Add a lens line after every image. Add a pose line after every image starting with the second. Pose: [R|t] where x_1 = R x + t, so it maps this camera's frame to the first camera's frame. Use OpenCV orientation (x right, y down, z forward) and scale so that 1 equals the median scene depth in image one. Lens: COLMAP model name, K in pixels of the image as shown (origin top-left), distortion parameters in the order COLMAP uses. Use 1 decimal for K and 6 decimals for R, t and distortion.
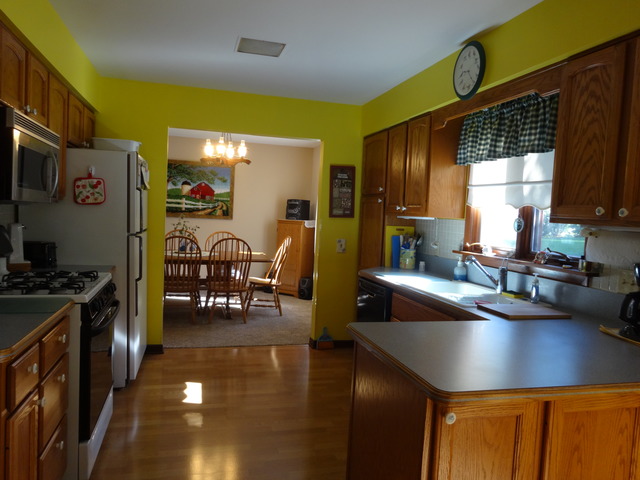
lens RADIAL K [[470.1, 0, 320.0], [0, 470.1, 240.0], [0, 0, 1]] dist [-0.006566, 0.003870]
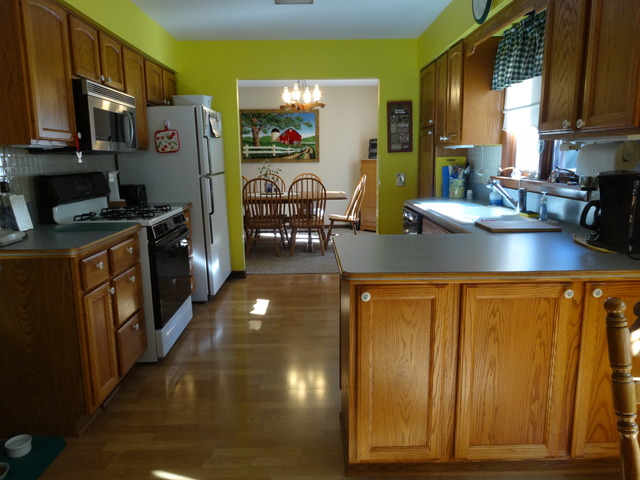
lens RADIAL K [[470.1, 0, 320.0], [0, 470.1, 240.0], [0, 0, 1]] dist [-0.006566, 0.003870]
pose [[0.967097, -0.015162, -0.253956, 0.179714], [0.044682, 0.992829, 0.110878, 0.029301], [0.250454, -0.118577, 0.960839, -0.091200]]
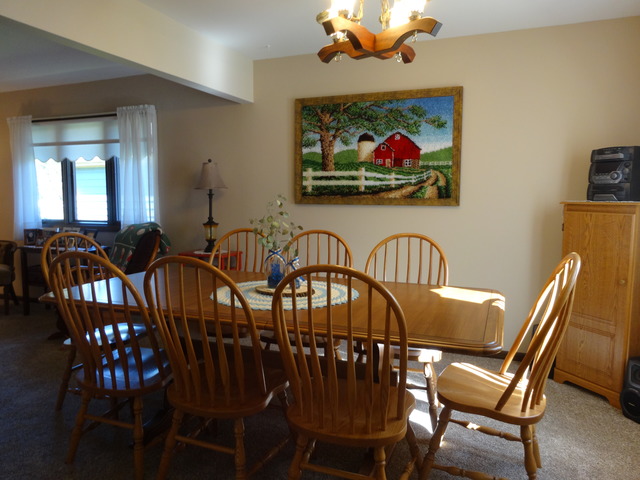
lens RADIAL K [[470.1, 0, 320.0], [0, 470.1, 240.0], [0, 0, 1]] dist [-0.006566, 0.003870]
pose [[0.796069, 0.010135, -0.605121, -0.026249], [0.003830, 0.999755, 0.021783, -0.043686], [0.605193, -0.019658, 0.795836, 1.172257]]
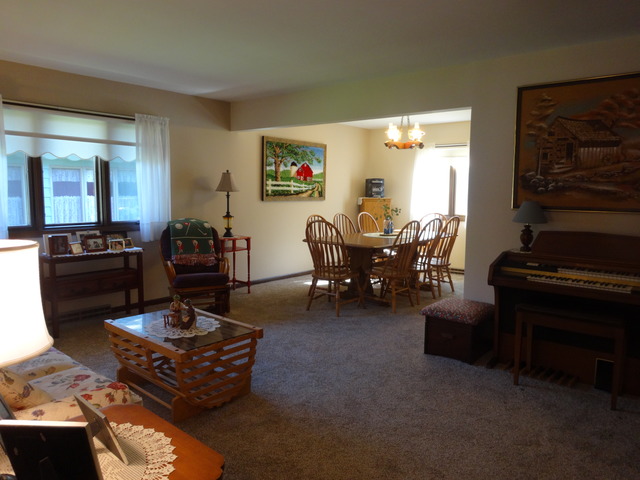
lens RADIAL K [[470.1, 0, 320.0], [0, 470.1, 240.0], [0, 0, 1]] dist [-0.006566, 0.003870]
pose [[0.819140, -0.099536, 0.564891, -1.653024], [0.064408, 0.994561, 0.081848, -0.091938], [-0.569966, -0.030662, 0.821096, 0.409449]]
